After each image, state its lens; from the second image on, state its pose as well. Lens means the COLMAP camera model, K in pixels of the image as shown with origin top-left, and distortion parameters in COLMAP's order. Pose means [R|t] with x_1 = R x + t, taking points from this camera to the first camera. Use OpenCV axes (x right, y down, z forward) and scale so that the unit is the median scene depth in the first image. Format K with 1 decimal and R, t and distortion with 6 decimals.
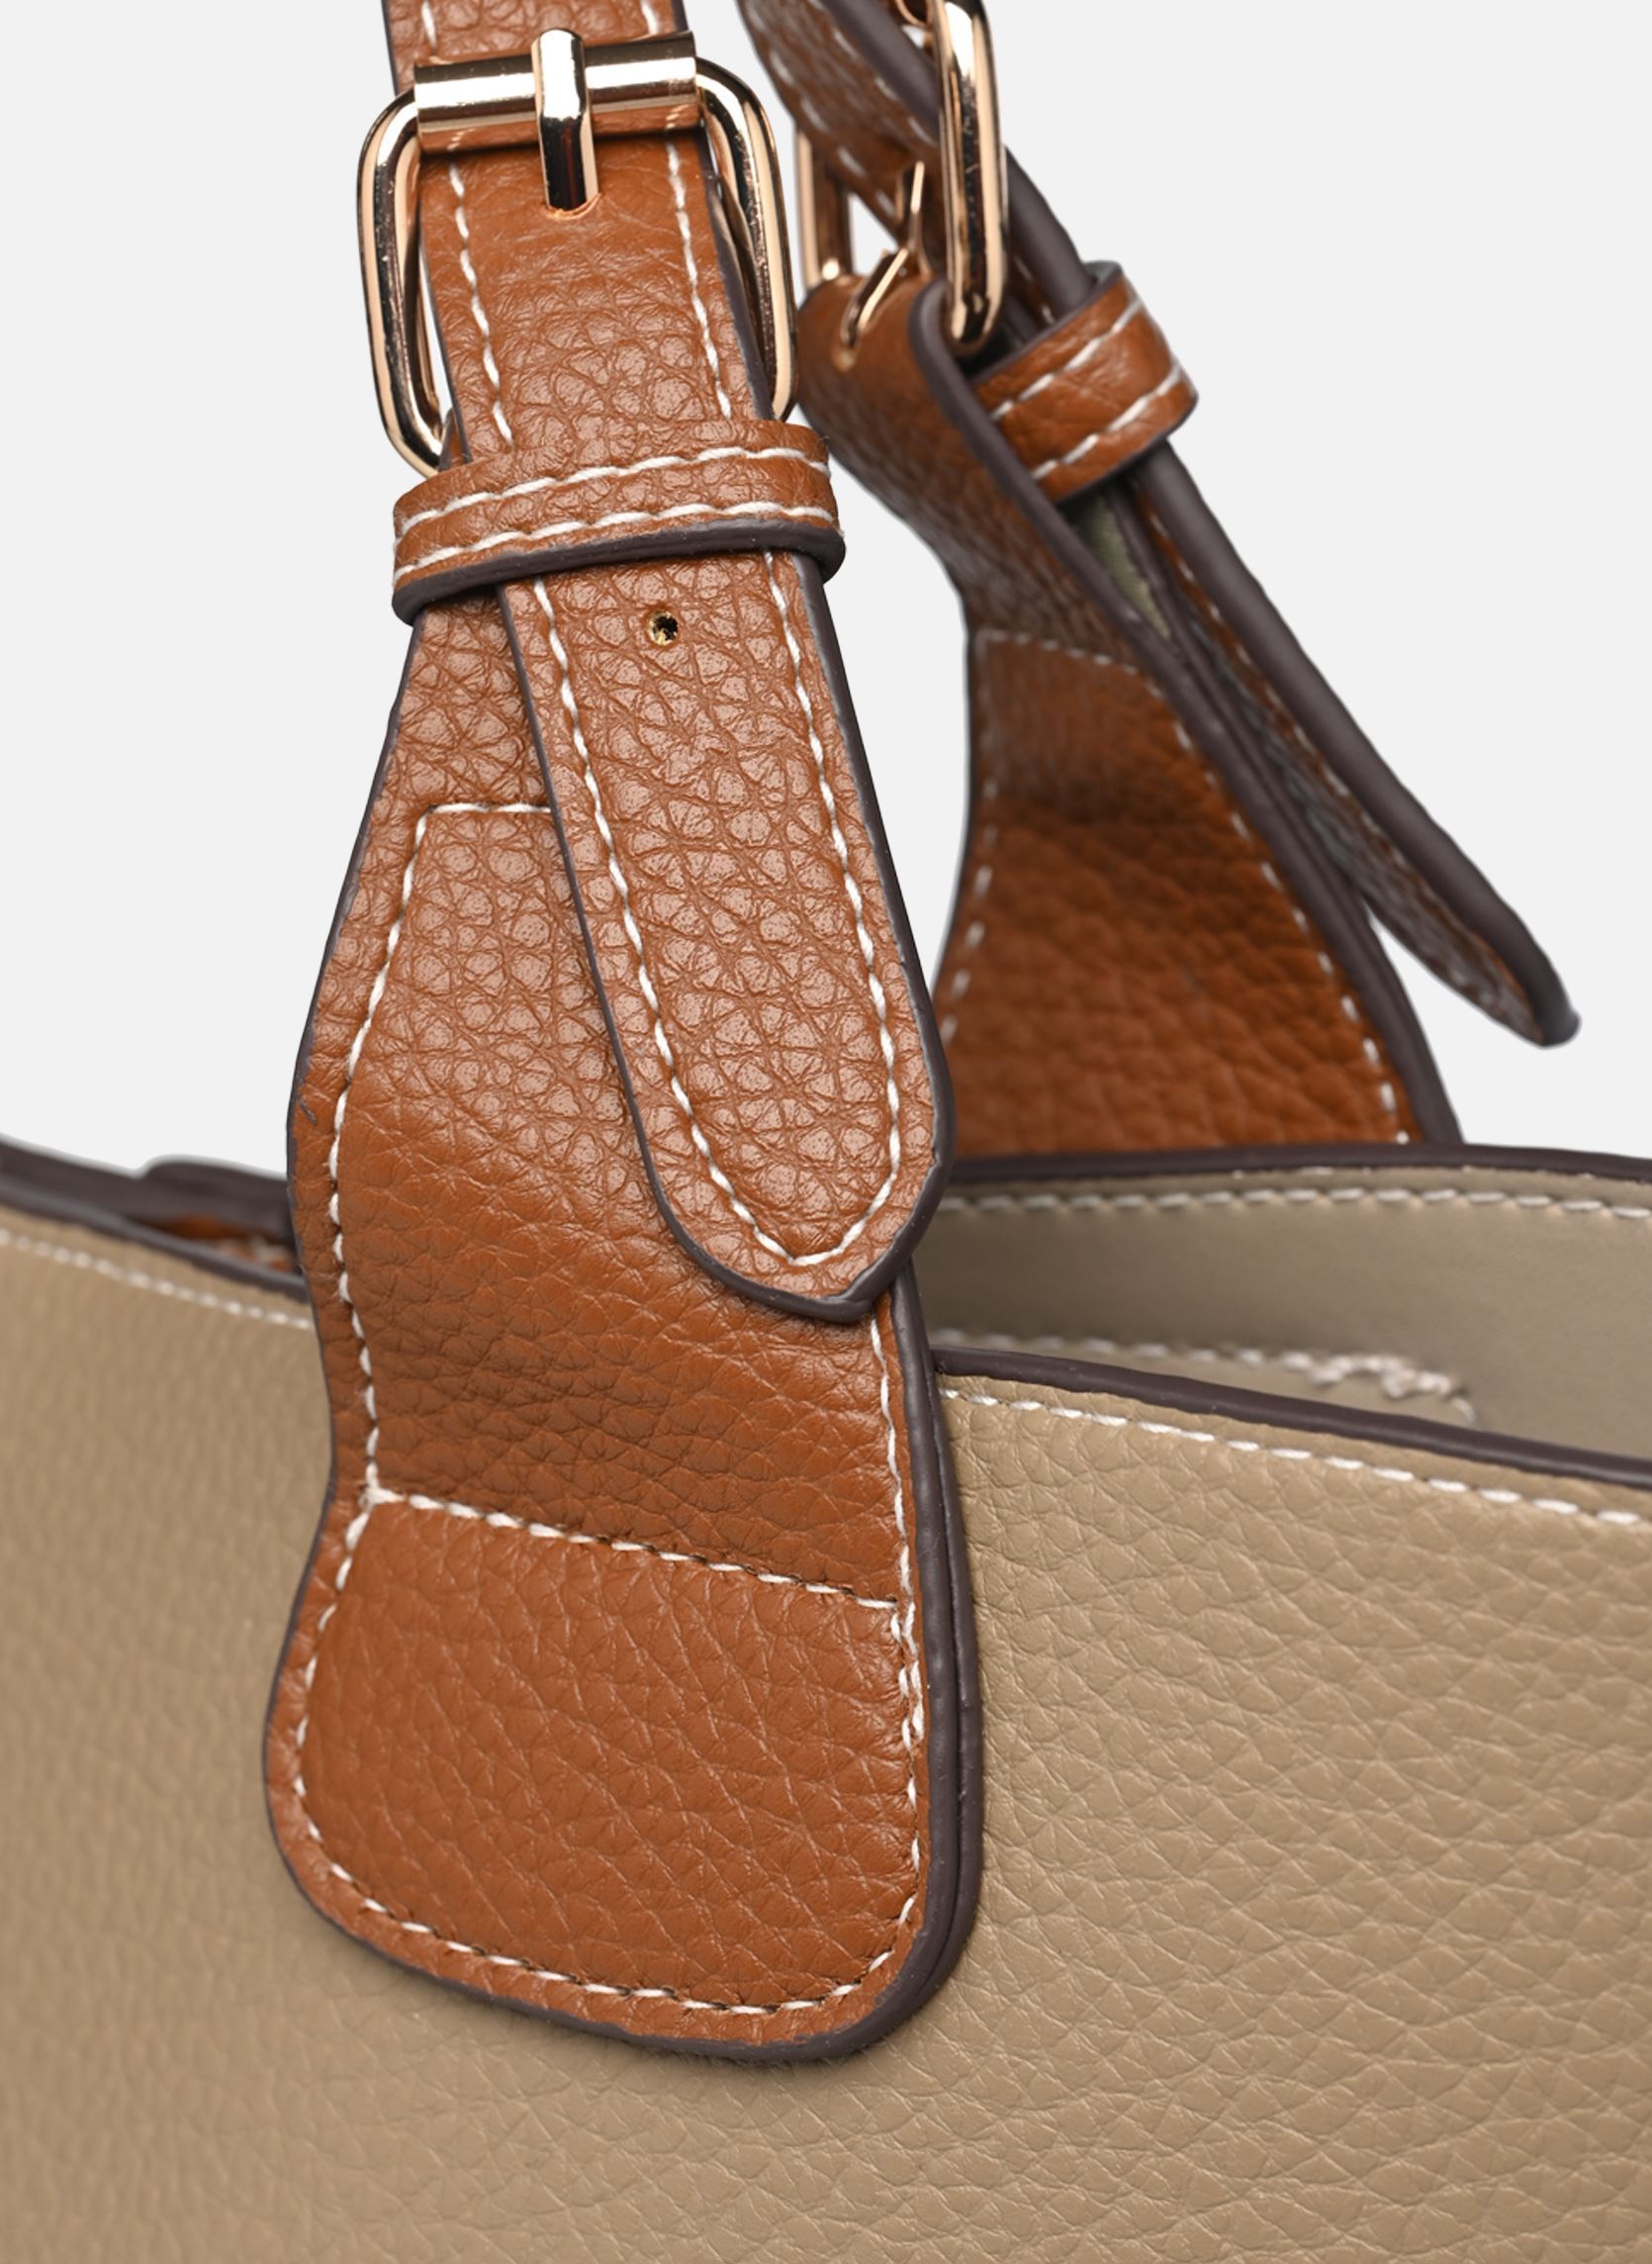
lens RADIAL K [[7152.7, 0, 826.0], [0, 7152.7, 1132.0], [0, 0, 1]] dist [0.098138, 0.890680]
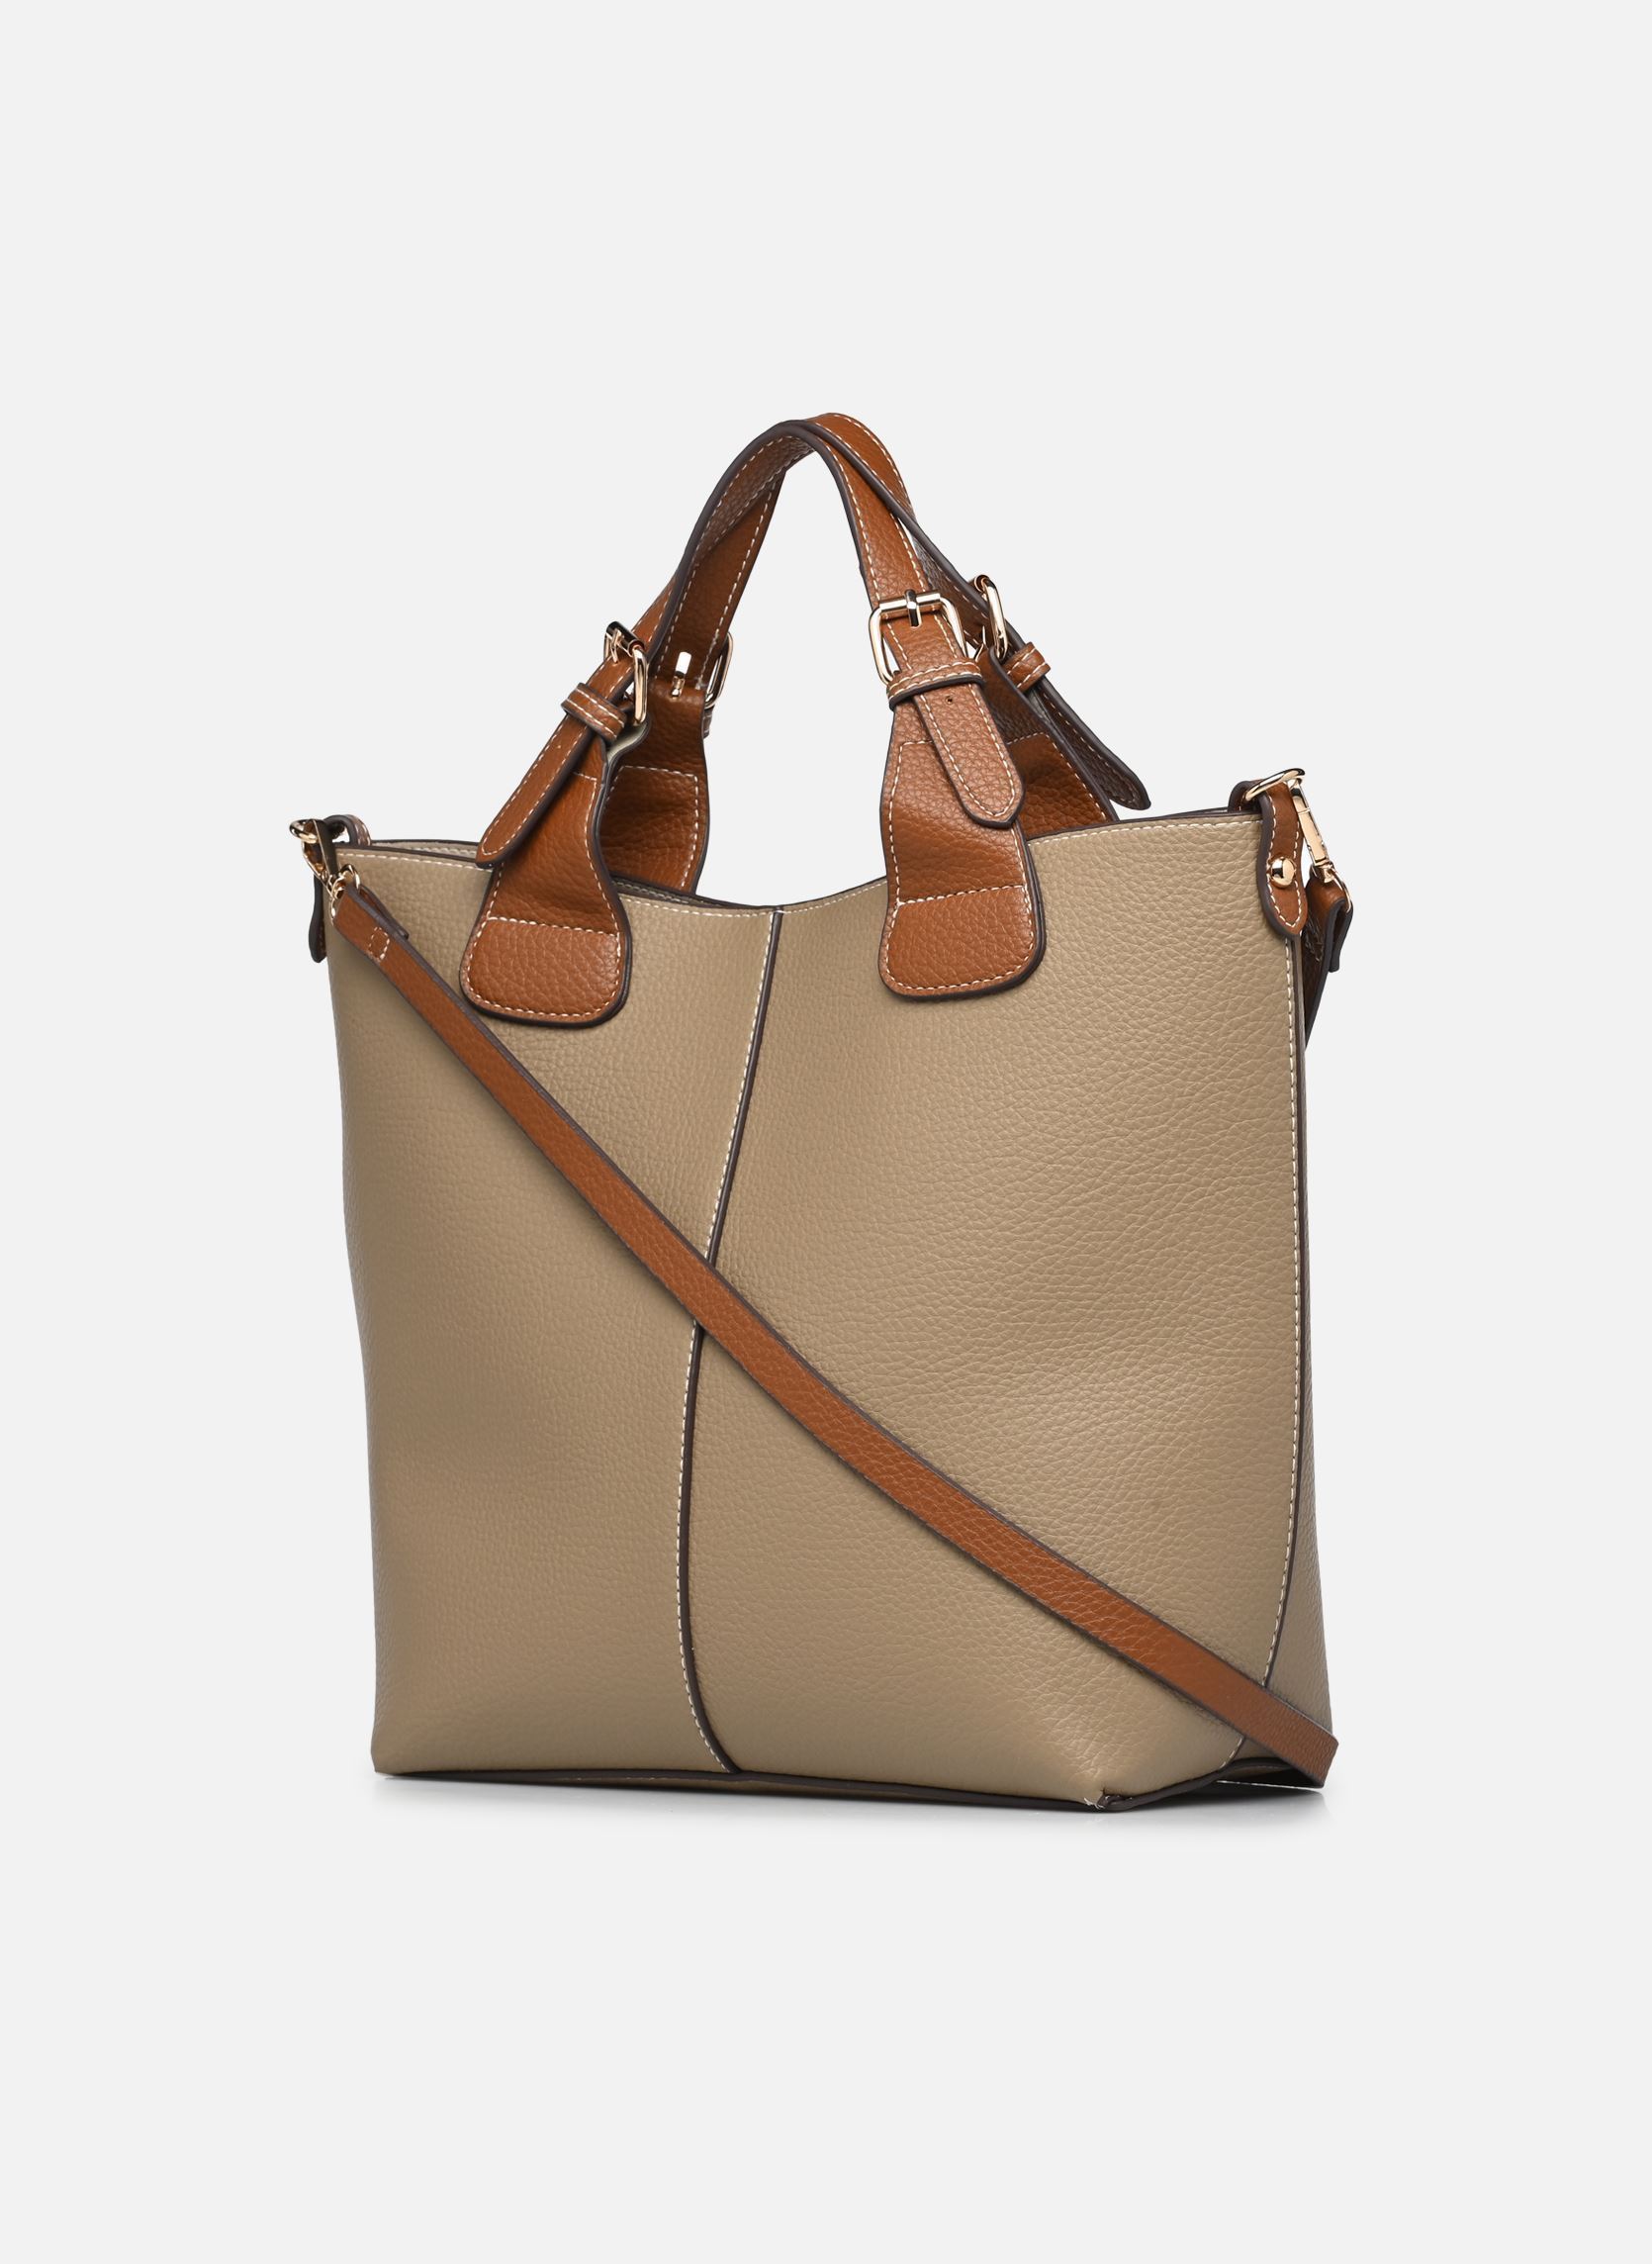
lens RADIAL K [[7152.7, 0, 826.0], [0, 7152.7, 1132.0], [0, 0, 1]] dist [0.098138, 0.890680]
pose [[0.992747, -0.076867, 0.092439, -0.564388], [0.097699, 0.963896, -0.247710, 1.370269], [-0.070061, 0.254945, 0.964414, -3.486462]]
